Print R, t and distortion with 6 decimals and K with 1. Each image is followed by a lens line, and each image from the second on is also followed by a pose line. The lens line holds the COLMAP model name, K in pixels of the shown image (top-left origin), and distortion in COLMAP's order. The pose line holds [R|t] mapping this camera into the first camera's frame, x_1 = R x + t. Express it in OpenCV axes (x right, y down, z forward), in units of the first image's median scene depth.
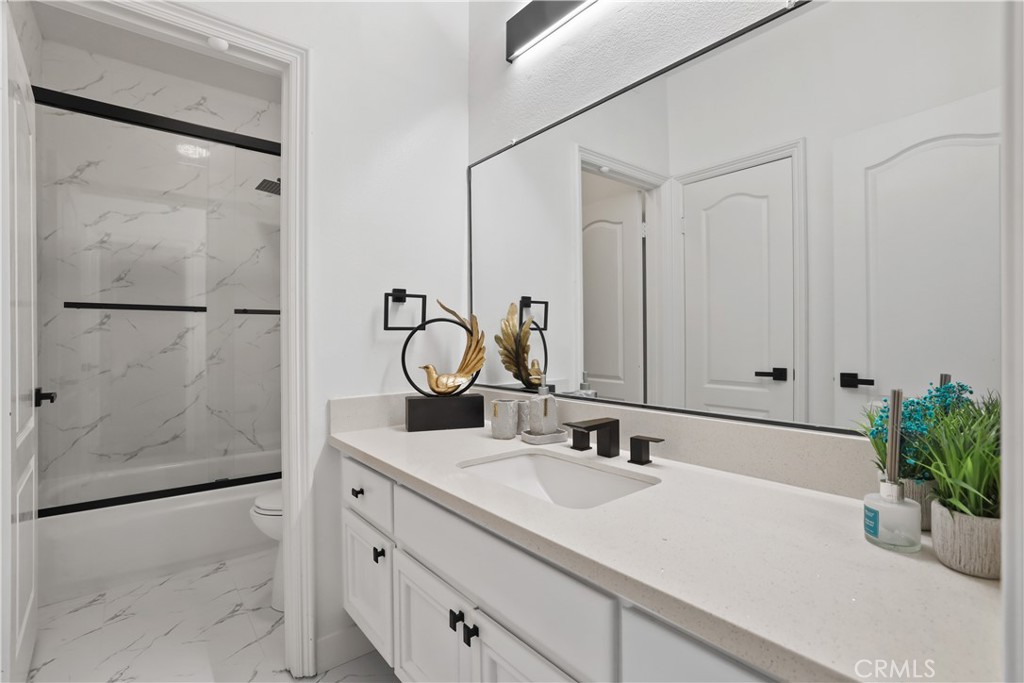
lens RADIAL K [[478.7, 0, 512.0], [0, 478.7, 341.5], [0, 0, 1]] dist [0.000527, -0.000023]
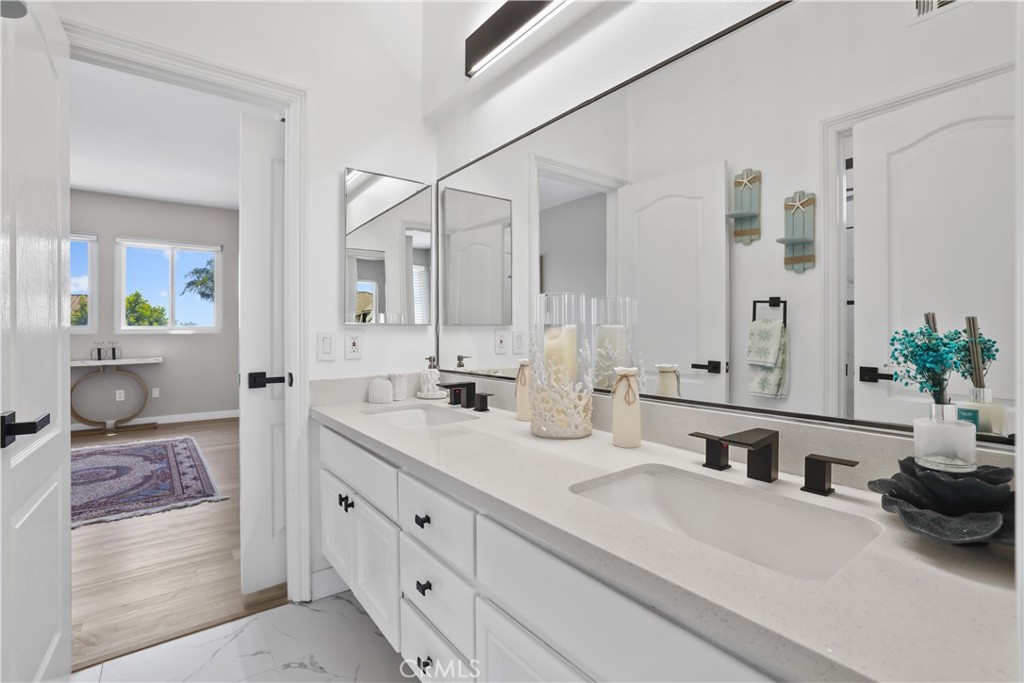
lens RADIAL K [[490.0, 0, 510.5], [0, 490.0, 329.3], [0, 0, 1]] dist [-0.002328, -0.000134]
pose [[0.999333, 0.002695, -0.036425, 0.182525], [-0.002762, 0.999995, -0.001793, 0.000227], [0.036420, 0.001892, 0.999335, -0.231044]]
